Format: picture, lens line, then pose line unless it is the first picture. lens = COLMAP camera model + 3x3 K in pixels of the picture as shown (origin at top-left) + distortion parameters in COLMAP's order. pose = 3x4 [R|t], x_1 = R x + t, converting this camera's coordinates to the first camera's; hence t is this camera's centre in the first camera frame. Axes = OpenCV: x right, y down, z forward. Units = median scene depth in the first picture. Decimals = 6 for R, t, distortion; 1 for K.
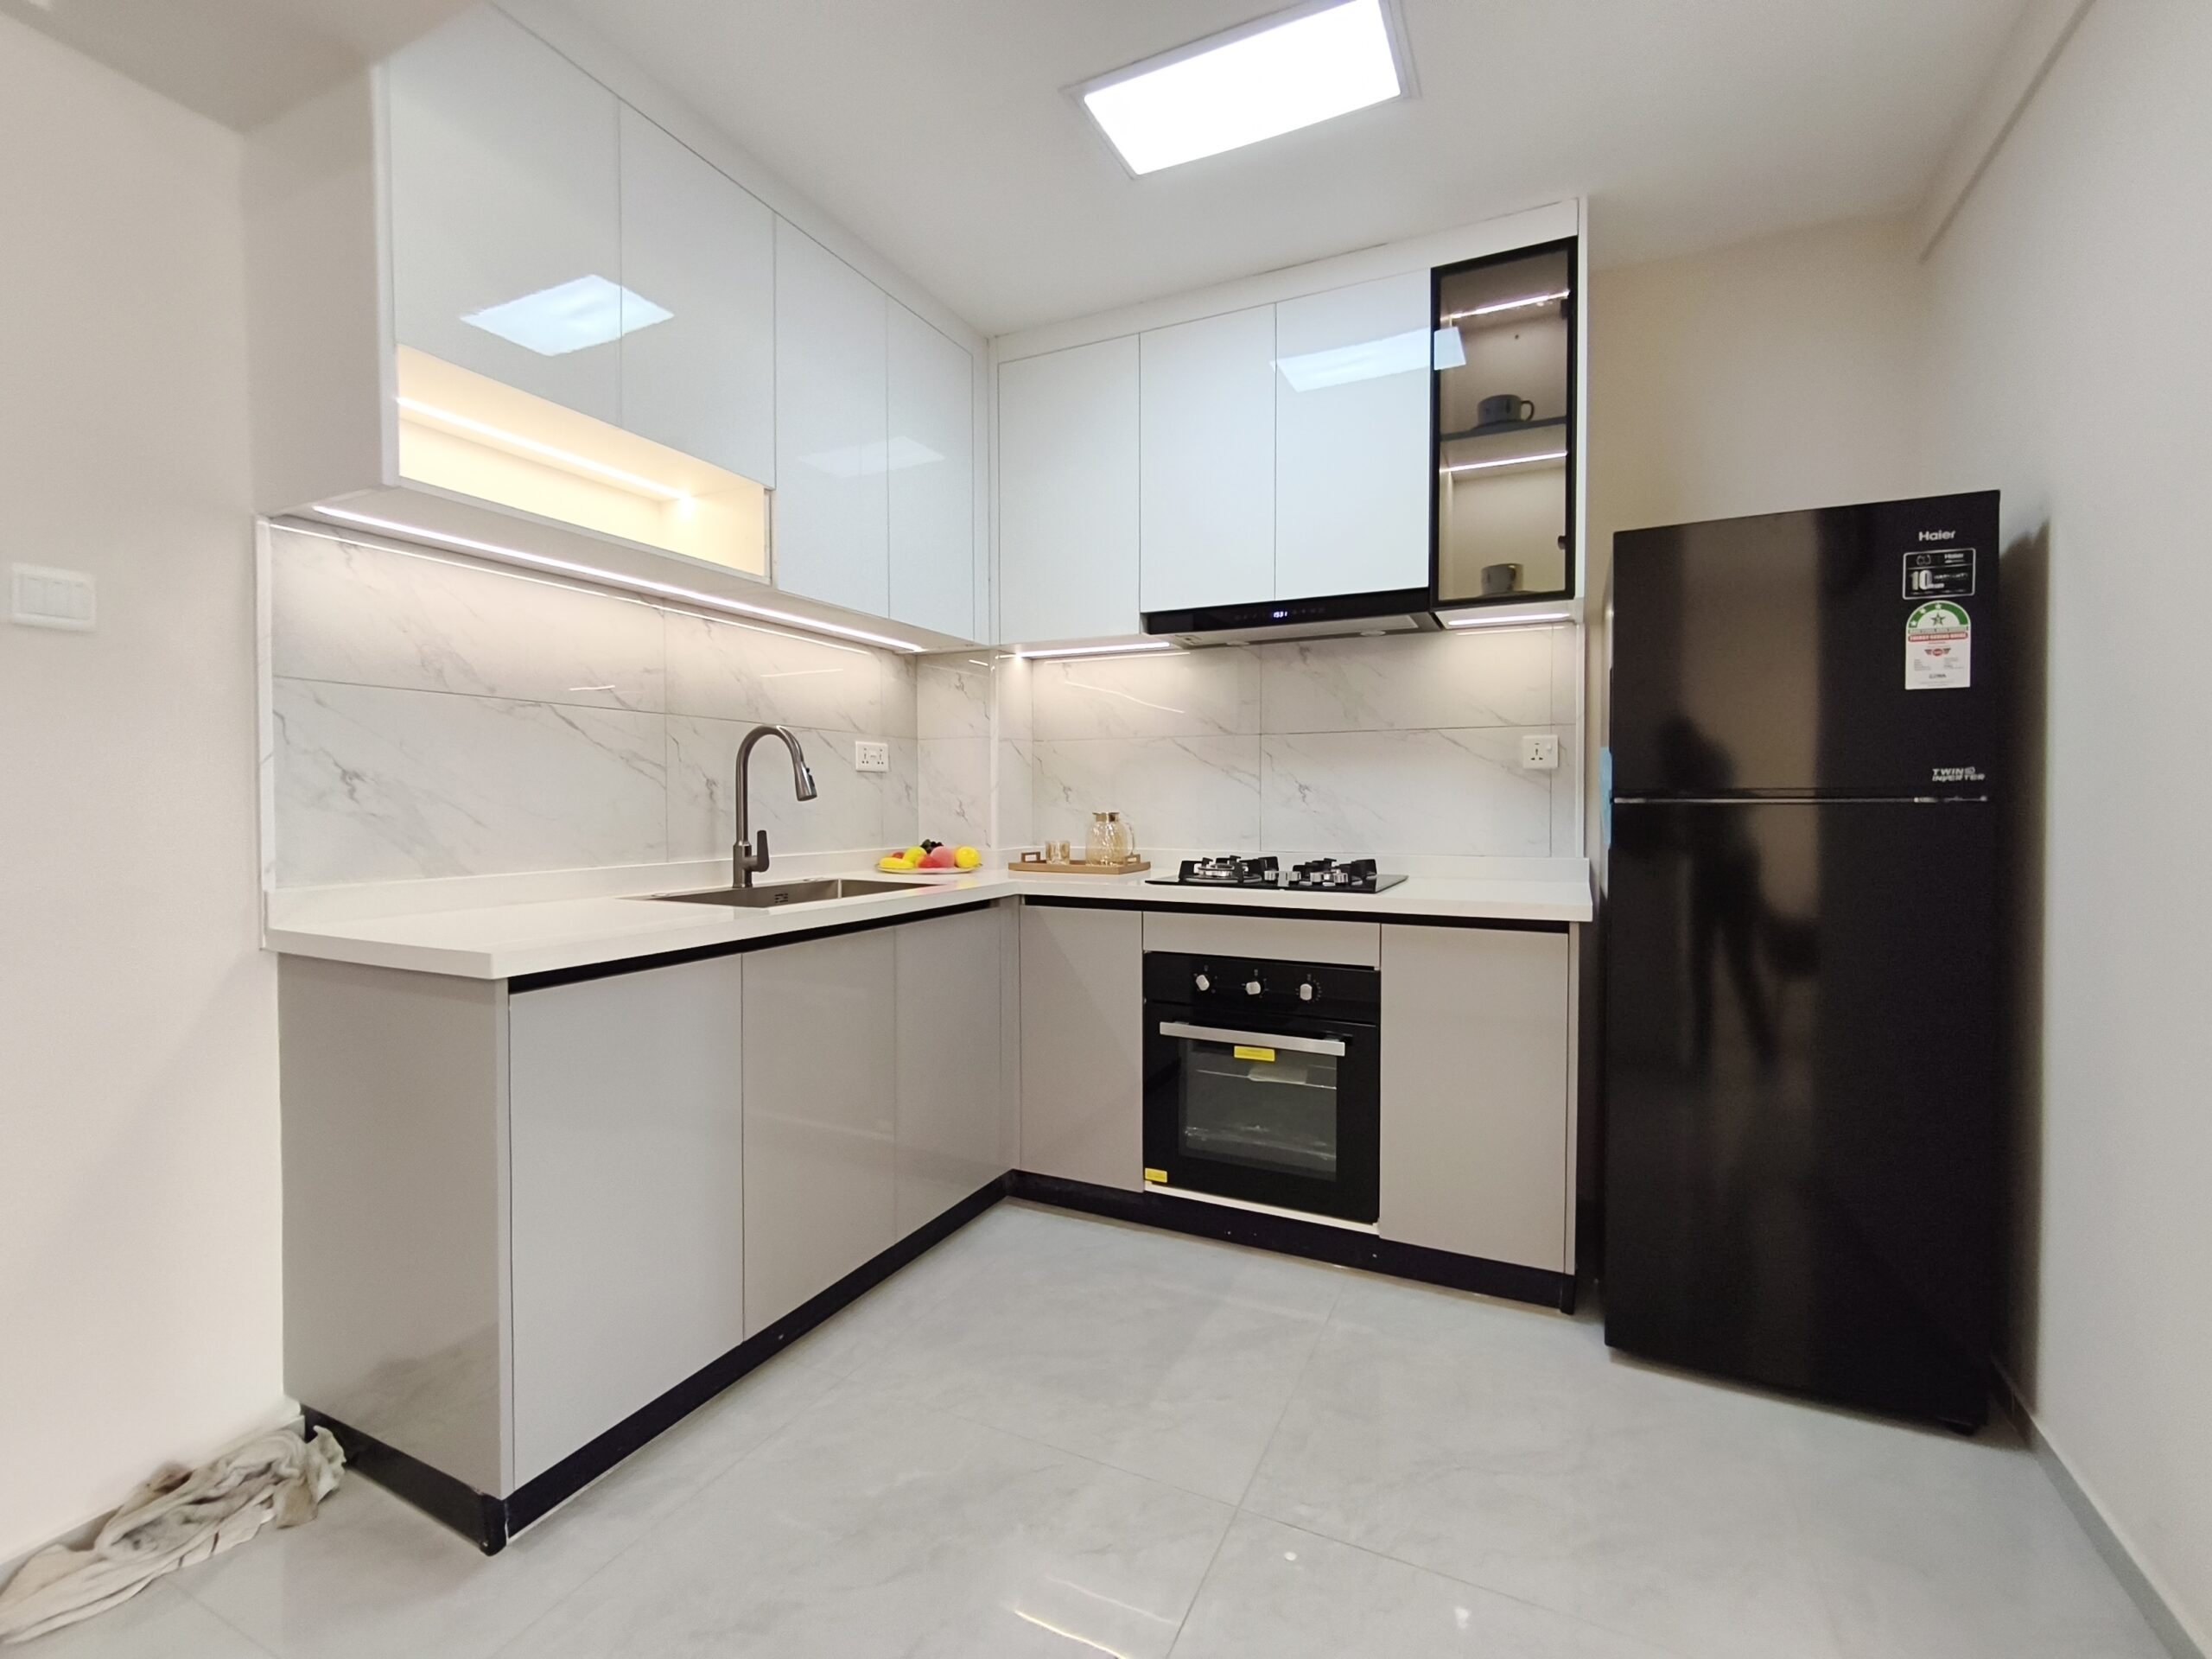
lens RADIAL K [[971.9, 0, 1105.6], [0, 971.9, 841.3], [0, 0, 1]] dist [0.001286, 0.001254]
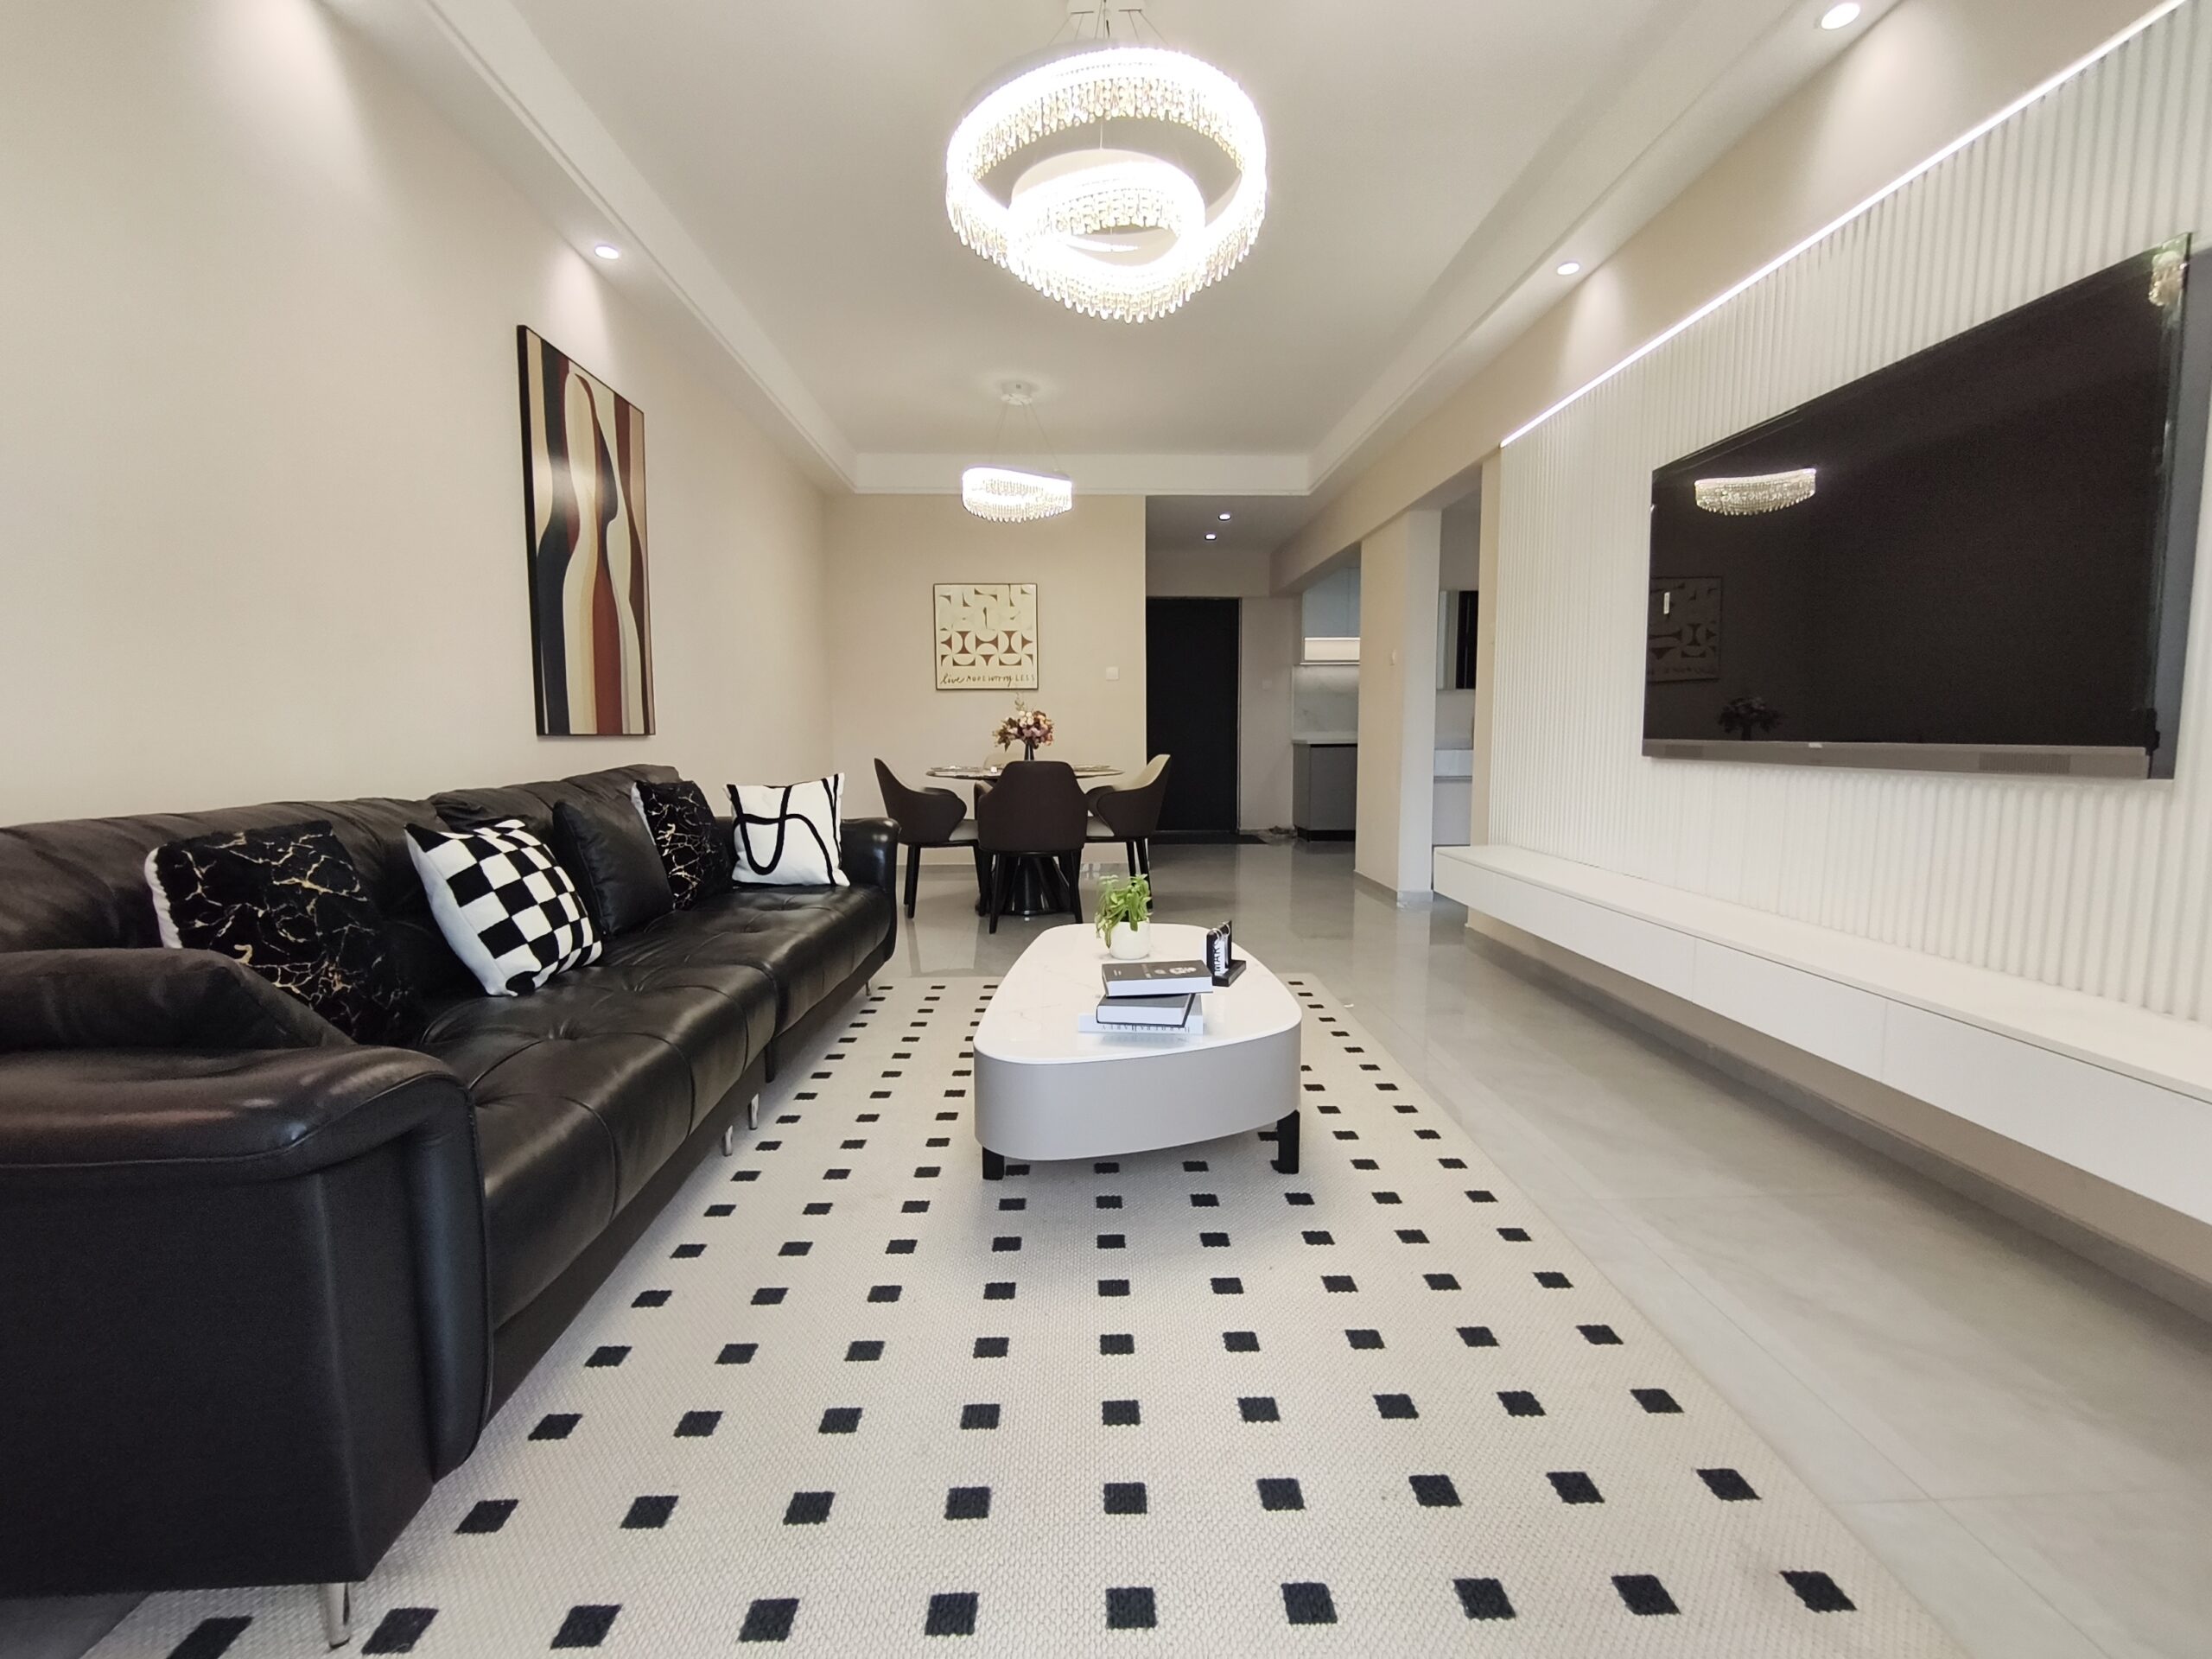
lens RADIAL K [[958.9, 0, 1114.5], [0, 958.9, 822.4], [0, 0, 1]] dist [-0.002810, -0.000785]
pose [[0.468637, 0.064510, -0.881032, 2.347973], [-0.030924, 0.997917, 0.056619, 0.186134], [0.882849, 0.000711, 0.469656, -1.642647]]
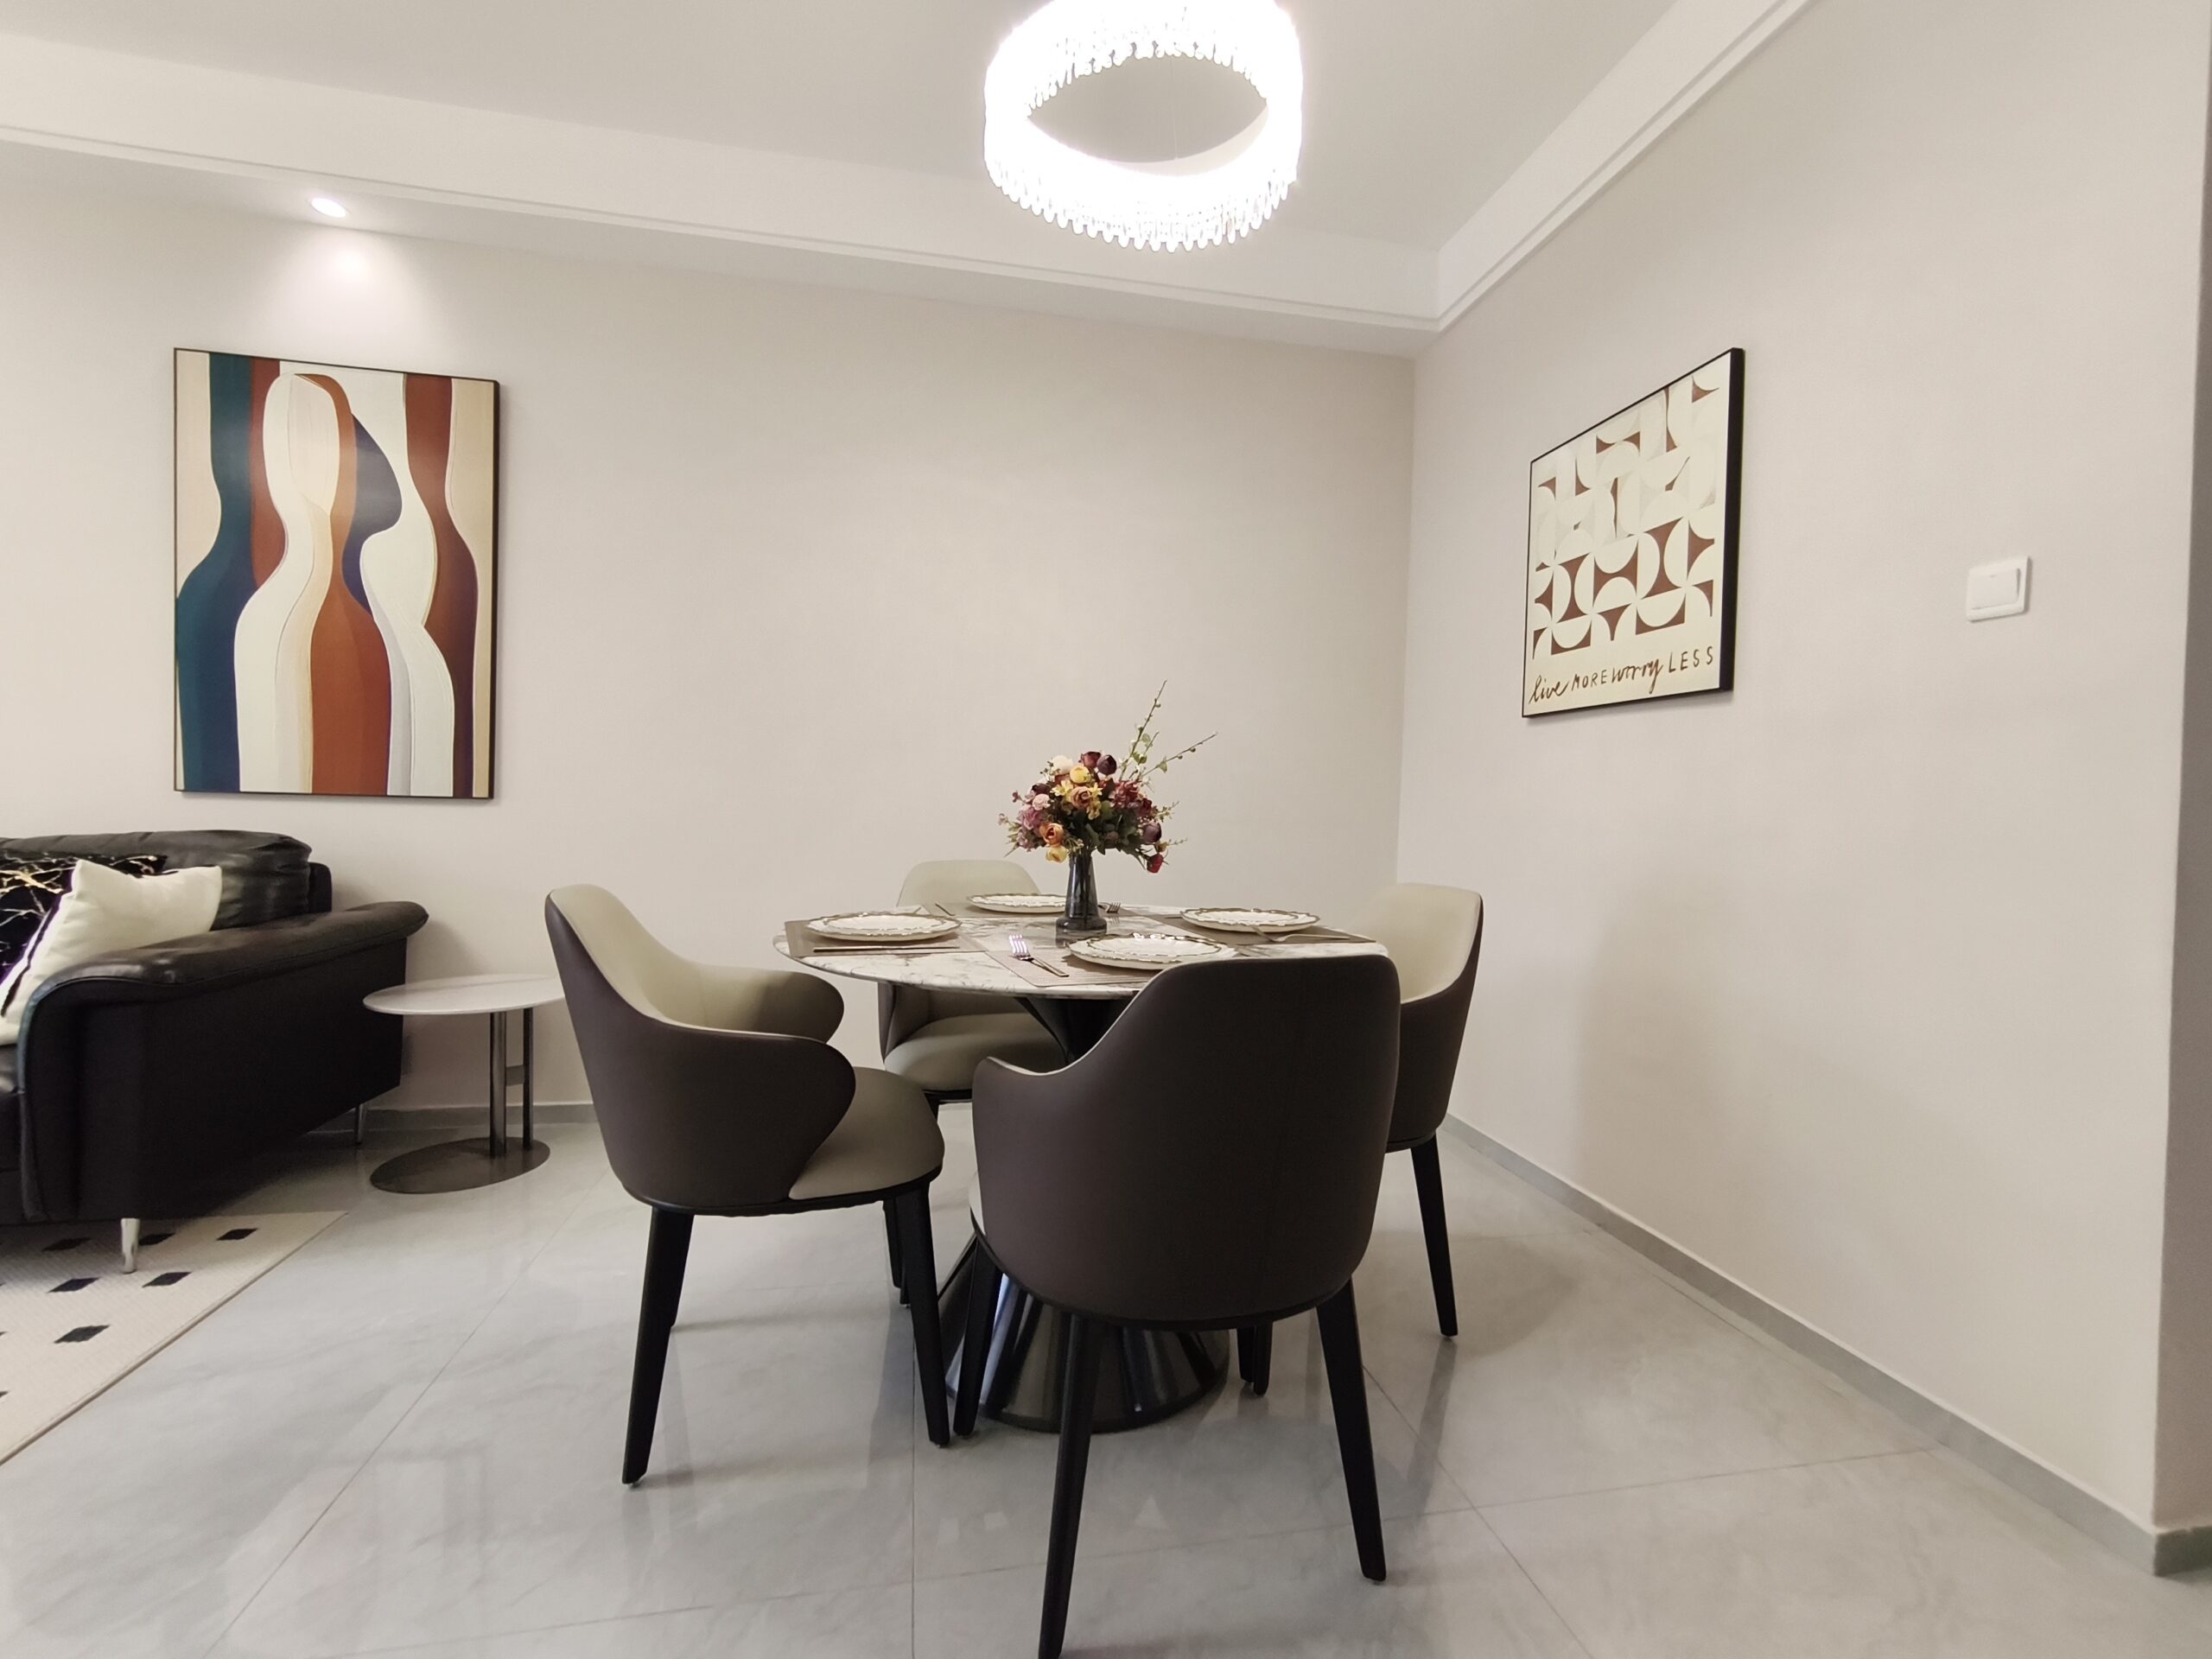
lens RADIAL K [[984.9, 0, 1113.1], [0, 984.9, 828.5], [0, 0, 1]] dist [-0.000421, -0.000747]
pose [[-0.797632, -0.021282, -0.602769, 0.766093], [-0.066279, 0.996418, 0.052526, 0.080497], [0.599492, 0.081847, -0.796185, -0.184214]]
